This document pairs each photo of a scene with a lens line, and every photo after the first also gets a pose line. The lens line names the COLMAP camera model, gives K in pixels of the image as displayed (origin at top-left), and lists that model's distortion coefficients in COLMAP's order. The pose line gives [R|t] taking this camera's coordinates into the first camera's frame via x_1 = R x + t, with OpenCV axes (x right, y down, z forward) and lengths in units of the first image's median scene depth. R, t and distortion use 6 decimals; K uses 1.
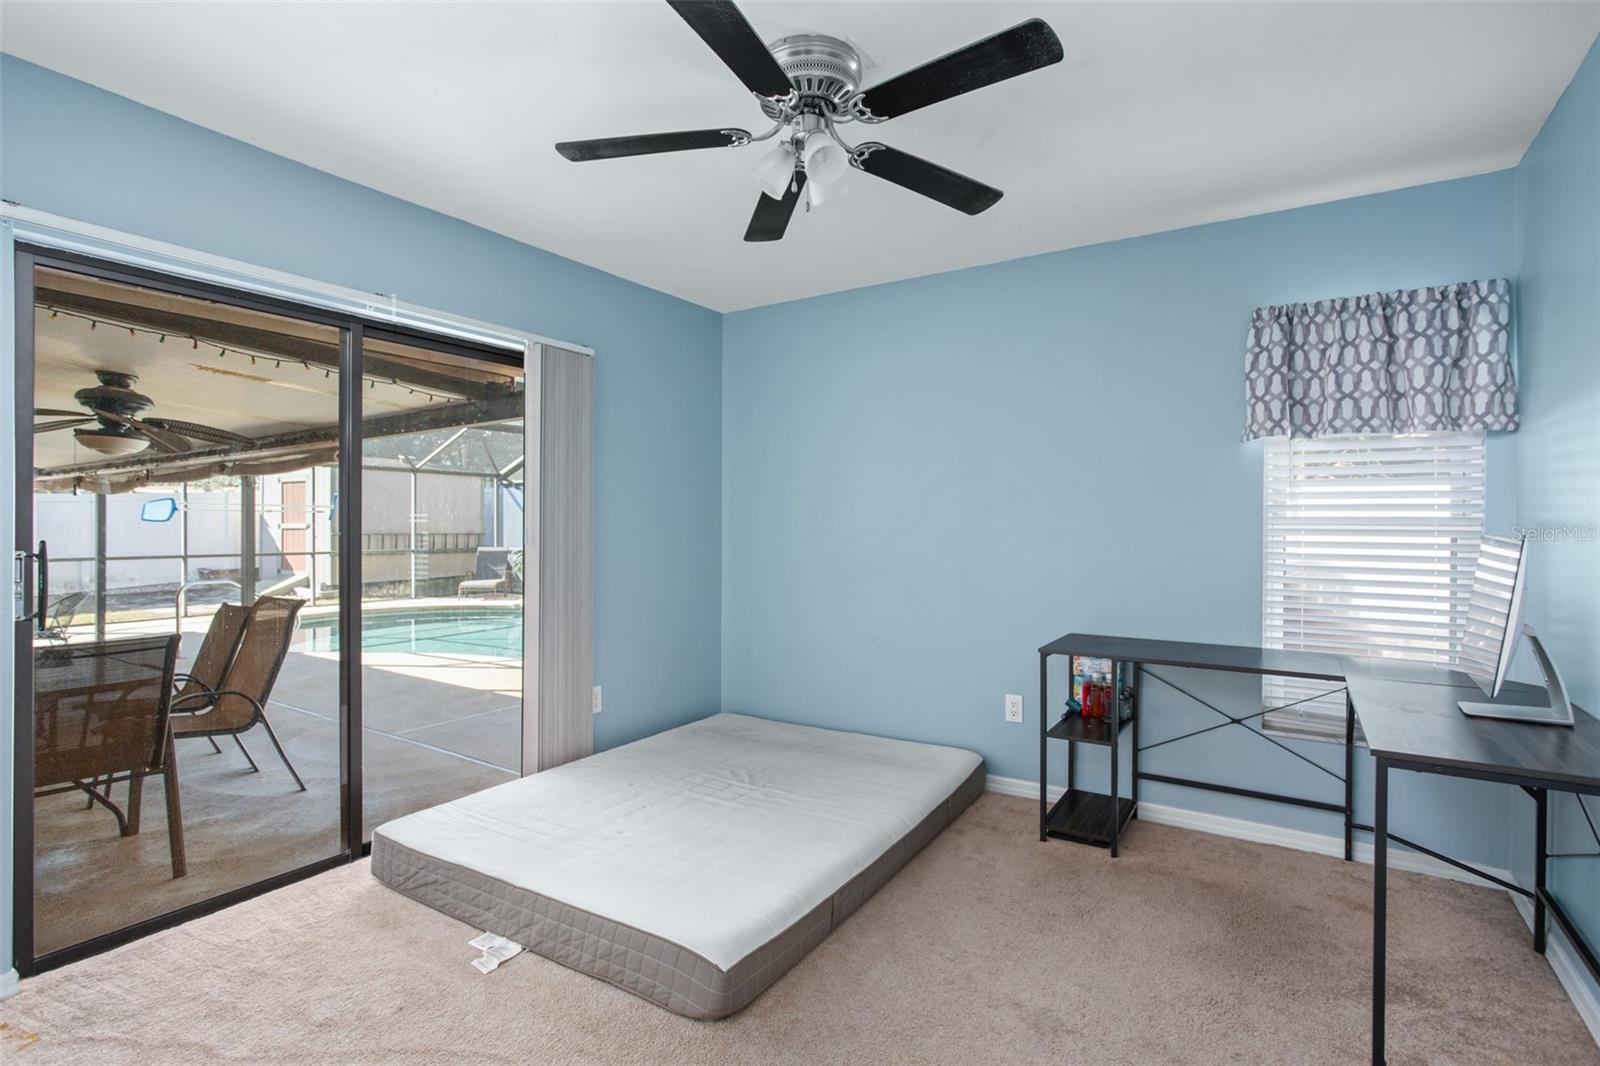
lens RADIAL K [[771.8, 0, 794.9], [0, 771.8, 523.3], [0, 0, 1]] dist [-0.035923, 0.021308]
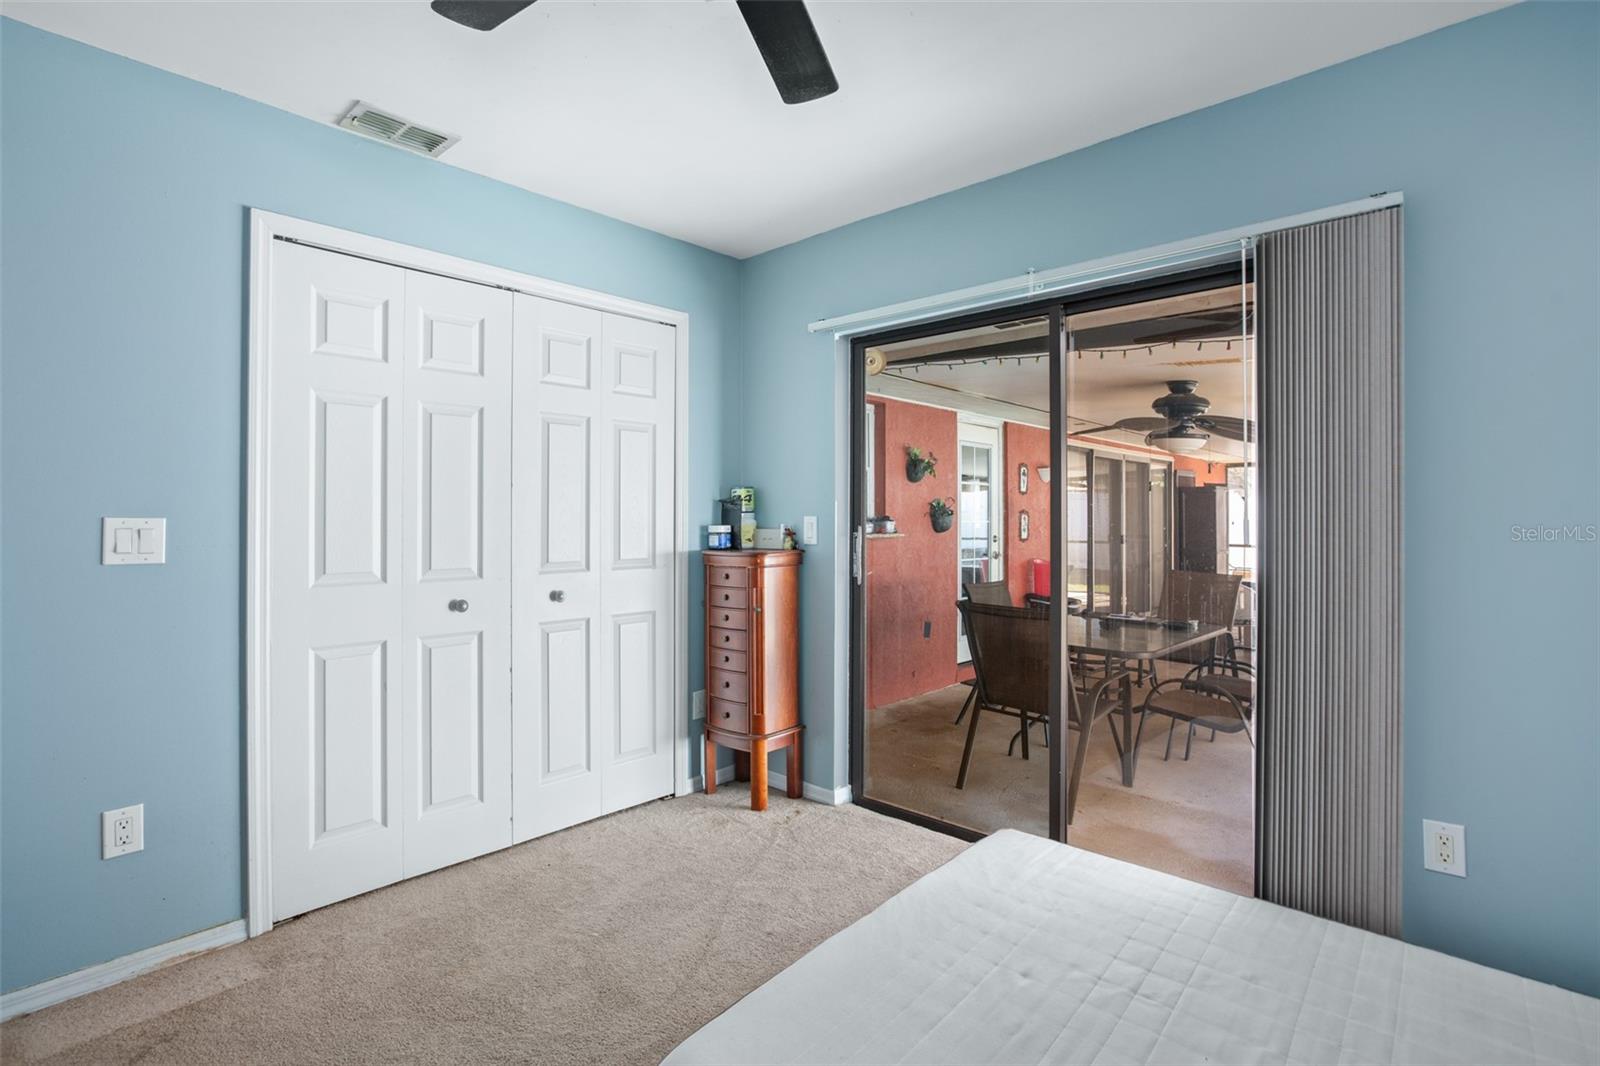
lens RADIAL K [[771.8, 0, 794.9], [0, 771.8, 523.3], [0, 0, 1]] dist [-0.035923, 0.021308]
pose [[-0.167835, 0.009962, -0.985765, 0.591178], [0.009288, 0.999921, 0.008524, -0.001585], [0.985771, -0.007725, -0.167915, 1.167248]]
